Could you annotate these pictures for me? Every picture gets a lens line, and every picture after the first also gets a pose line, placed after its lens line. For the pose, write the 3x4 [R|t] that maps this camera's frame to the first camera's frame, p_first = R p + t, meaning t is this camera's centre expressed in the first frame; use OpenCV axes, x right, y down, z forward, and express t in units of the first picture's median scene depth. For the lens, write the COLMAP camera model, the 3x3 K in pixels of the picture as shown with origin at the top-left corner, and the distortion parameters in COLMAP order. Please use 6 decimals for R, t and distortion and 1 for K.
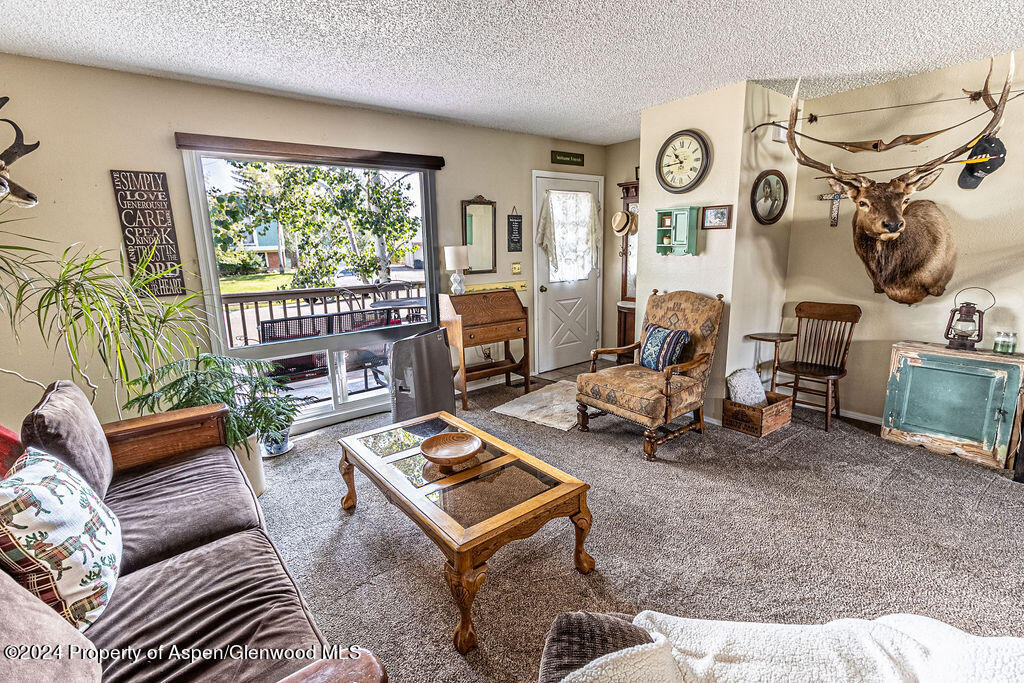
lens RADIAL K [[469.1, 0, 510.8], [0, 469.1, 340.3], [0, 0, 1]] dist [-0.001975, 0.001237]
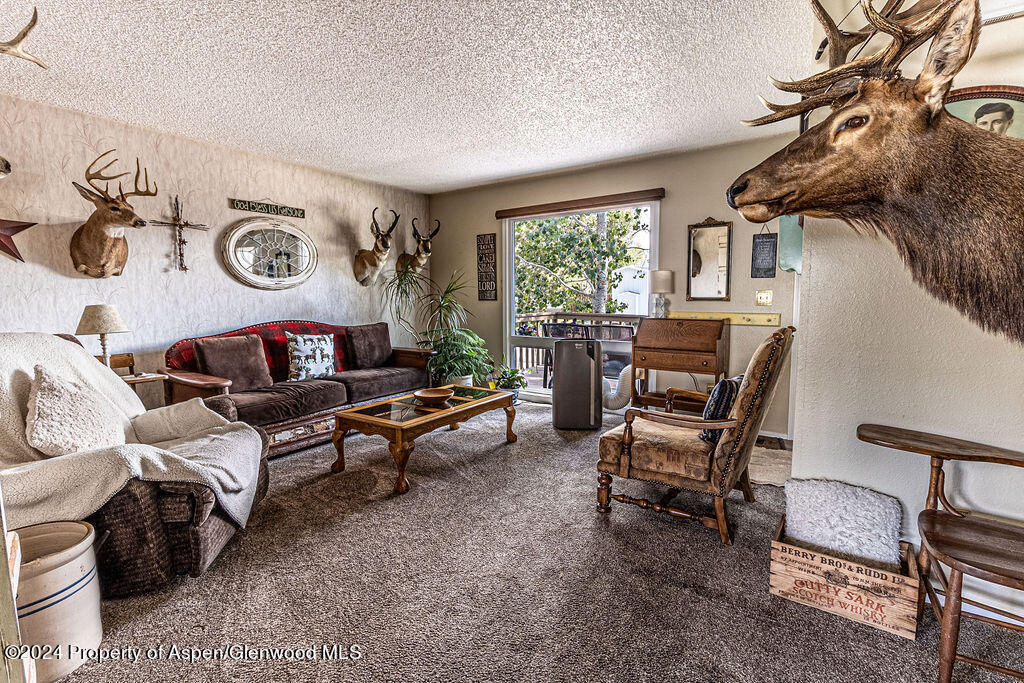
lens RADIAL K [[469.1, 0, 510.6], [0, 469.1, 330.9], [0, 0, 1]] dist [-0.001975, 0.001237]
pose [[0.286138, 0.098118, -0.953152, 0.959684], [-0.199986, 0.978952, 0.040738, -0.063198], [0.937086, 0.178960, 0.299737, 0.516781]]
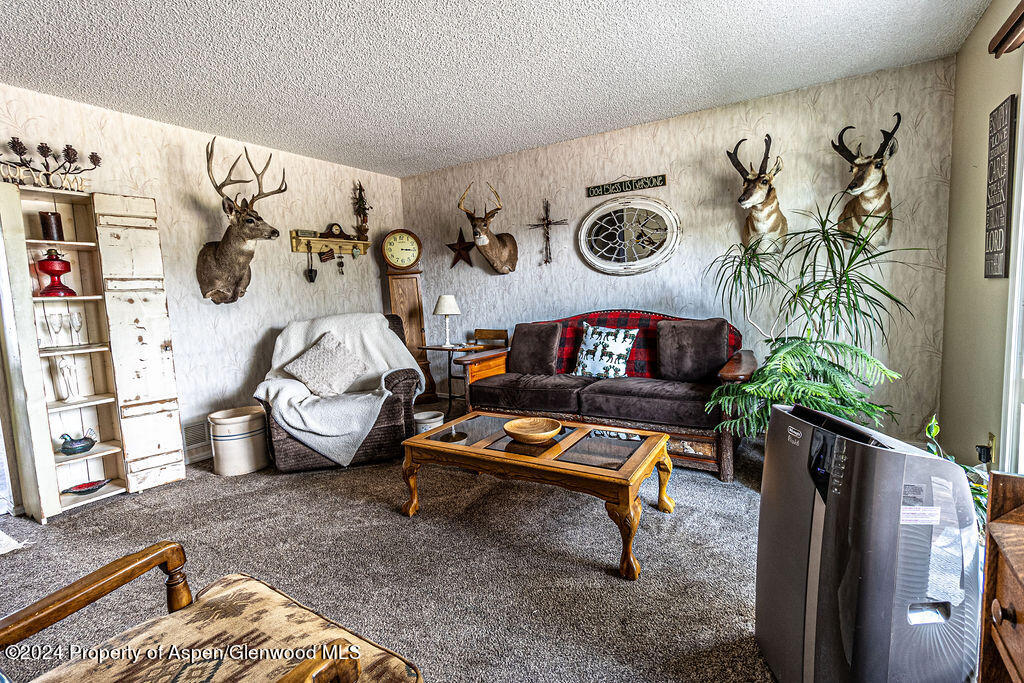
lens RADIAL K [[469.1, 0, 515.7], [0, 469.1, 335.9], [0, 0, 1]] dist [-0.001975, 0.001237]
pose [[-0.936550, 0.105747, -0.334202, 0.168426], [-0.000560, 0.952958, 0.303103, -0.210827], [0.350532, 0.284059, -0.892434, 1.314834]]
